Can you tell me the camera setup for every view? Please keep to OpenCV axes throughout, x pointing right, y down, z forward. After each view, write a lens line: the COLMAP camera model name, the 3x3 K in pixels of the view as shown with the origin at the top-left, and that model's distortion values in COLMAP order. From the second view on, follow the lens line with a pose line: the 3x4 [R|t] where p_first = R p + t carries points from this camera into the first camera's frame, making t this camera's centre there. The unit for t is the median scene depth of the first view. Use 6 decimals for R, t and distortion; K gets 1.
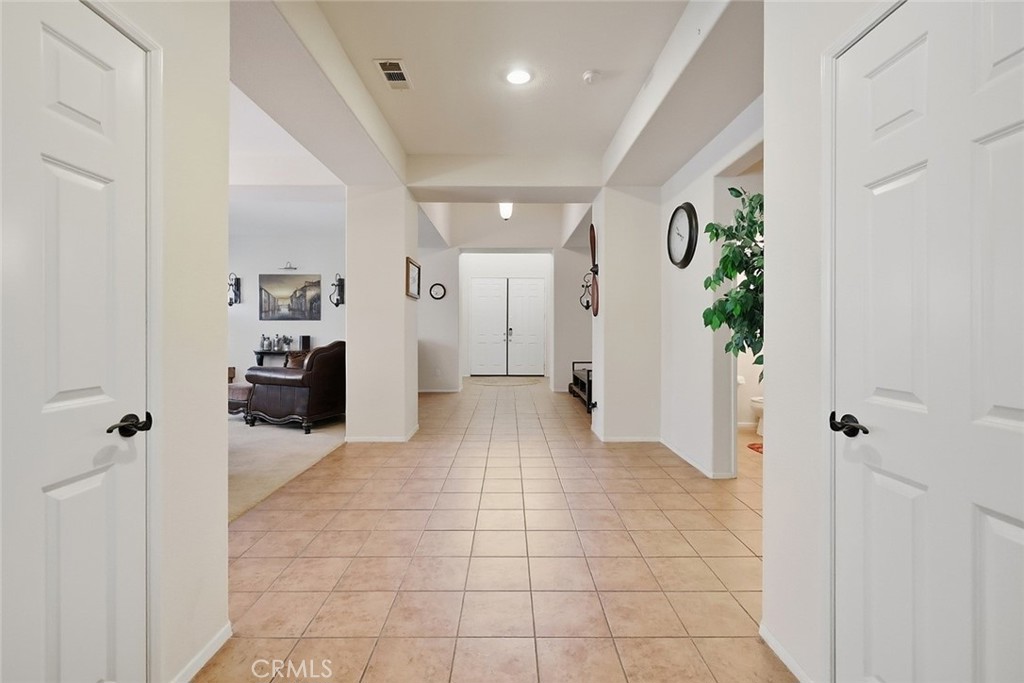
lens RADIAL K [[439.6, 0, 511.6], [0, 439.6, 338.2], [0, 0, 1]] dist [0.000367, -0.000226]
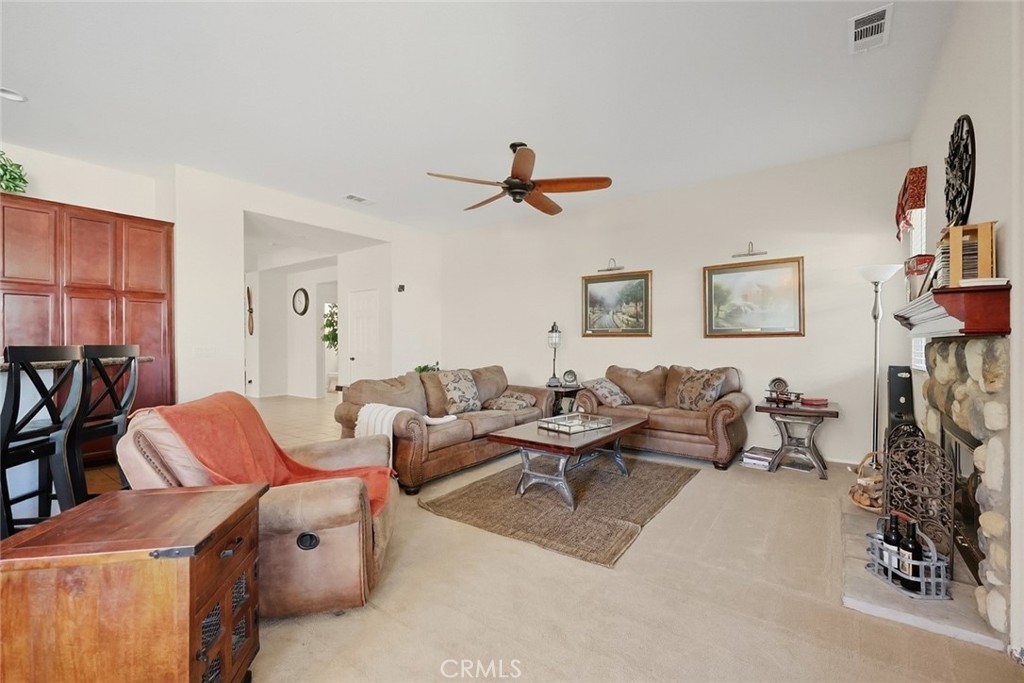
lens RADIAL K [[439.6, 0, 512.1], [0, 439.6, 344.1], [0, 0, 1]] dist [0.000367, -0.000226]
pose [[0.590250, -0.002916, 0.807215, -1.793868], [0.013128, 0.999896, -0.005988, 0.046332], [-0.807114, 0.014131, 0.590227, -2.768922]]
